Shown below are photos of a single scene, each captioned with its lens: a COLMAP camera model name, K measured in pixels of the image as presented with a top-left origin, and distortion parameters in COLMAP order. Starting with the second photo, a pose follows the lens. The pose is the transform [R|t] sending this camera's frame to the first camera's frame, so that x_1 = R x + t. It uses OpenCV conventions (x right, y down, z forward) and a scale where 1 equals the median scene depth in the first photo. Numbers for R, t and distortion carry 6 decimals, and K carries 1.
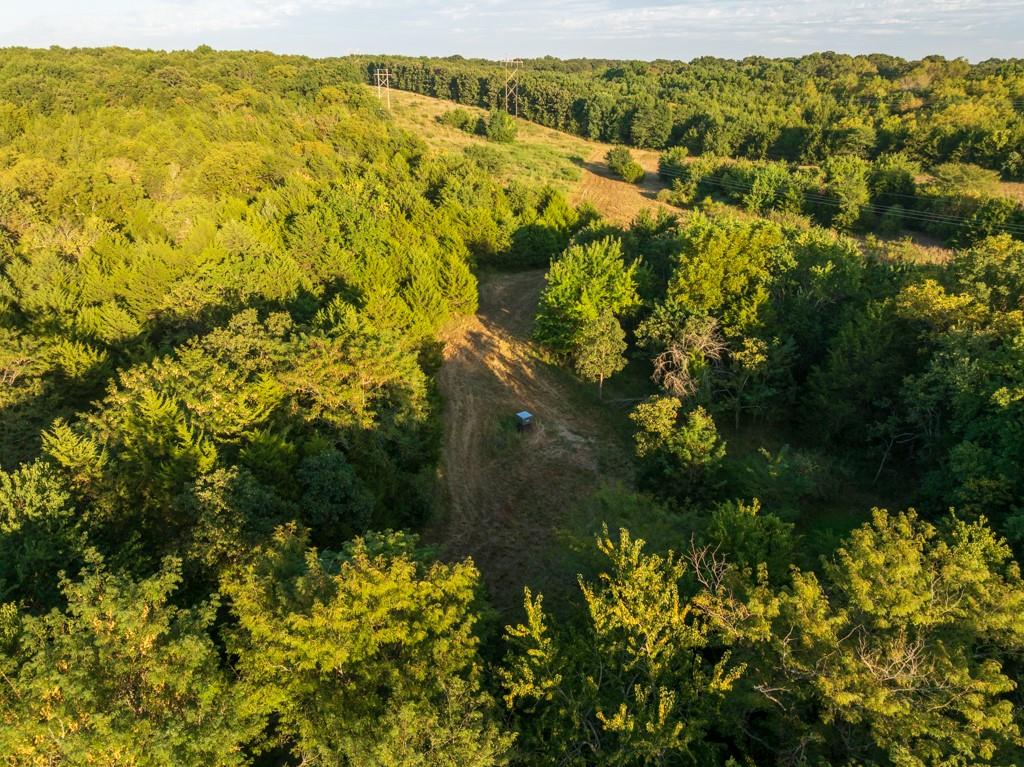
lens RADIAL K [[731.5, 0, 514.1], [0, 731.5, 386.8], [0, 0, 1]] dist [-0.060678, 0.034504]
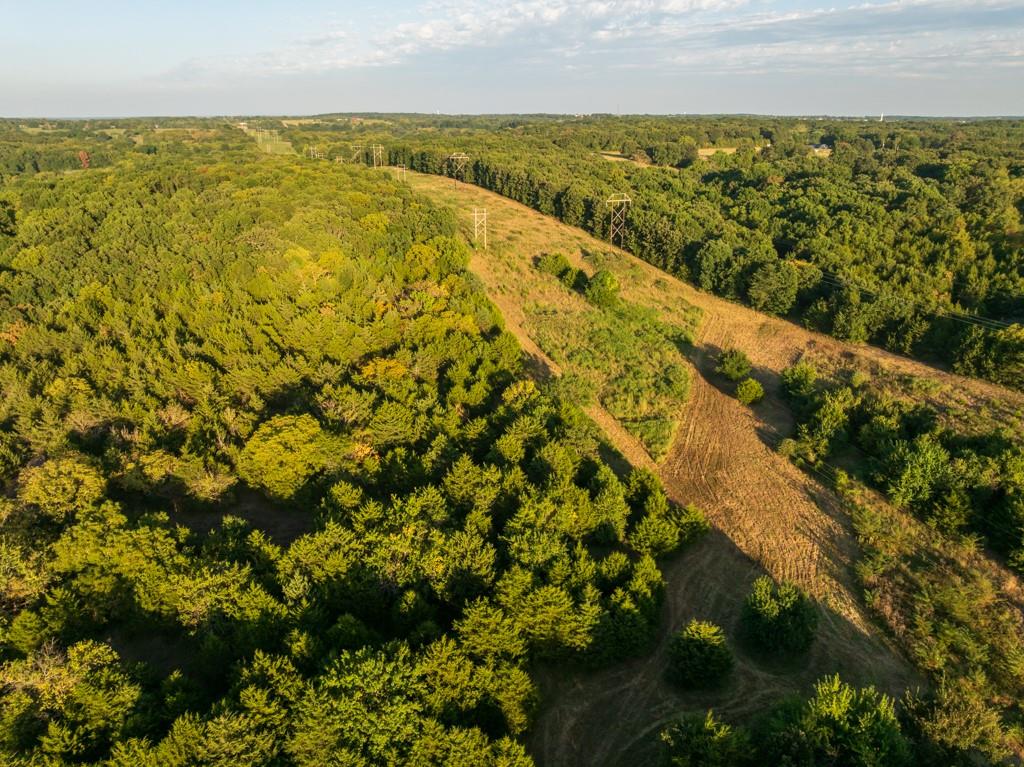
lens RADIAL K [[731.5, 0, 503.5], [0, 731.5, 380.0], [0, 0, 1]] dist [-0.060678, 0.034504]
pose [[0.987230, 0.052126, -0.150533, 0.003565], [-0.059675, 0.997154, -0.046069, -0.187120], [0.147703, 0.054464, 0.987531, 0.078500]]
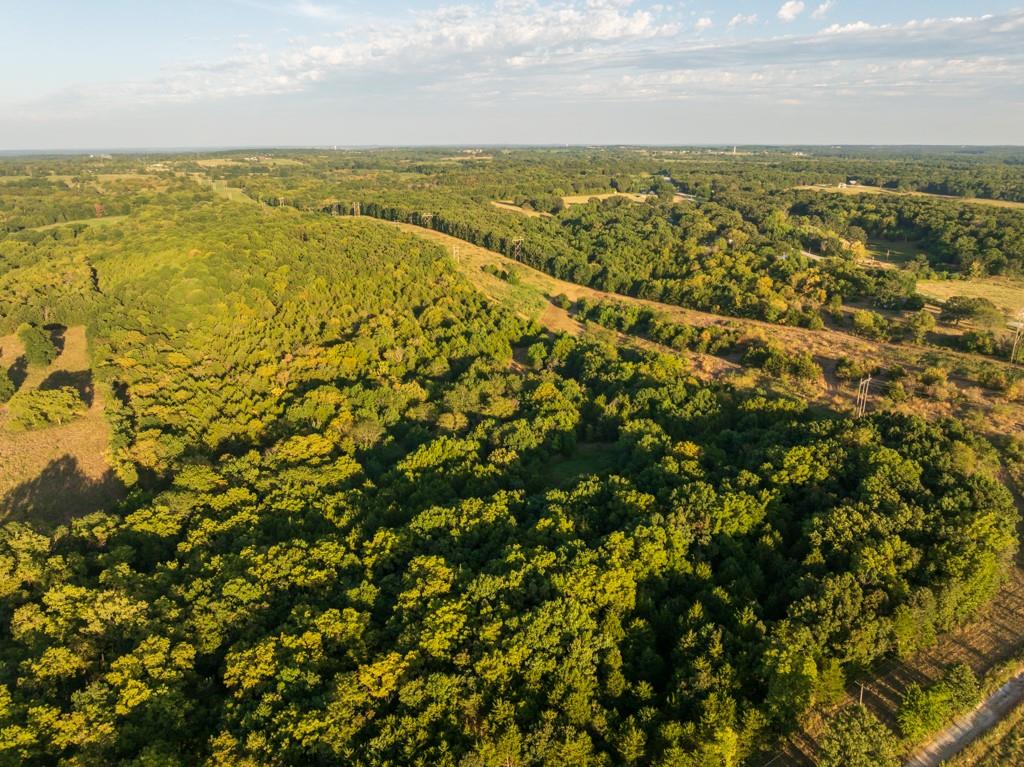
lens RADIAL K [[731.5, 0, 510.0], [0, 731.5, 386.4], [0, 0, 1]] dist [-0.060678, 0.034504]
pose [[0.999959, -0.003480, -0.008406, -0.010771], [0.002827, 0.997067, -0.076478, 0.138147], [0.008648, 0.076452, 0.997036, -1.151682]]
